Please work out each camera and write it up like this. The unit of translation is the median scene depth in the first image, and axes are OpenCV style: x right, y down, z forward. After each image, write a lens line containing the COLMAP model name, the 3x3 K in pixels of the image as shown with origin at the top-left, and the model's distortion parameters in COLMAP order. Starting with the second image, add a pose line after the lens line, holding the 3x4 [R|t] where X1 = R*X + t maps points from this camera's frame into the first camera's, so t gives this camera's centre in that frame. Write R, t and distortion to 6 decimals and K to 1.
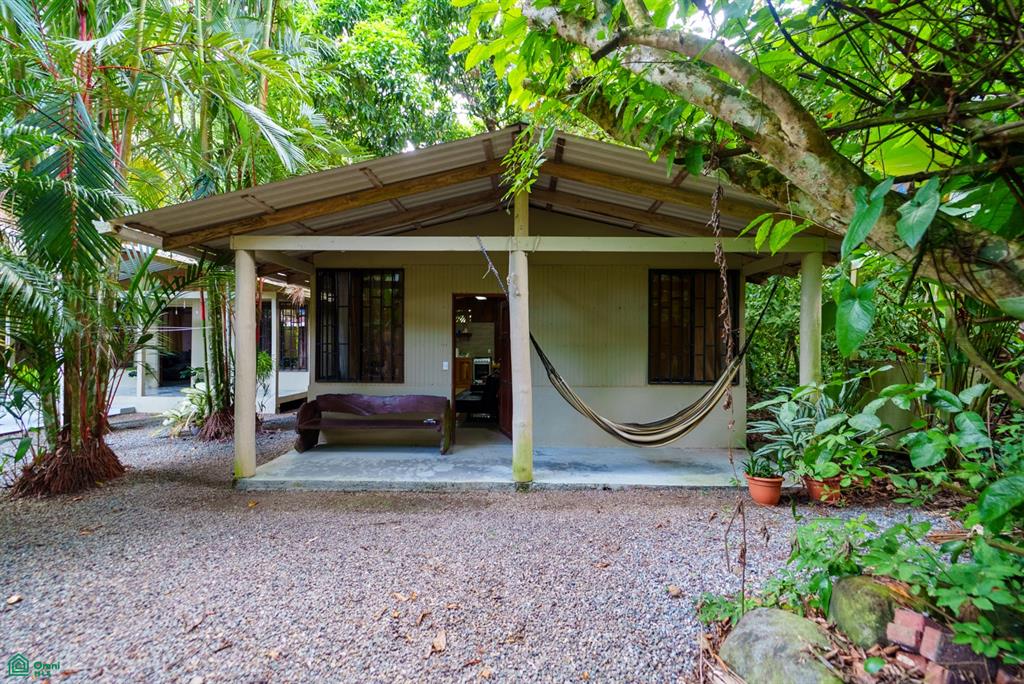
lens RADIAL K [[420.5, 0, 511.4], [0, 420.5, 341.0], [0, 0, 1]] dist [-0.019715, 0.001178]
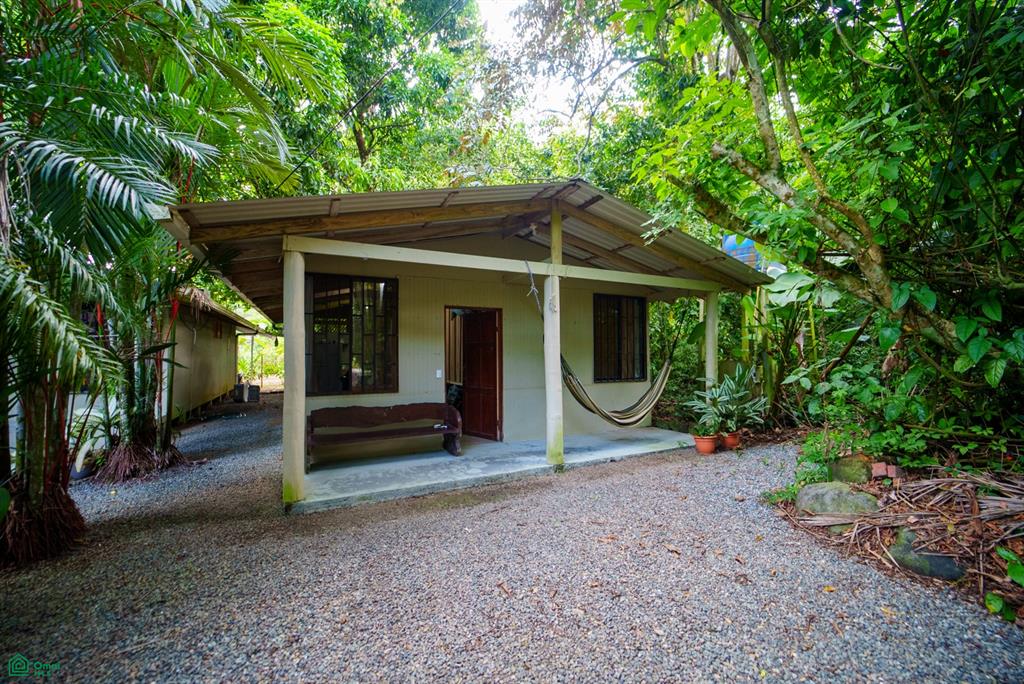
lens RADIAL K [[420.5, 0, 518.8], [0, 420.5, 340.5], [0, 0, 1]] dist [-0.019715, 0.001178]
pose [[0.887063, 0.001311, 0.461647, -0.637256], [0.009264, 0.999744, -0.020639, 0.000320], [-0.461556, 0.022585, 0.886824, -0.039046]]
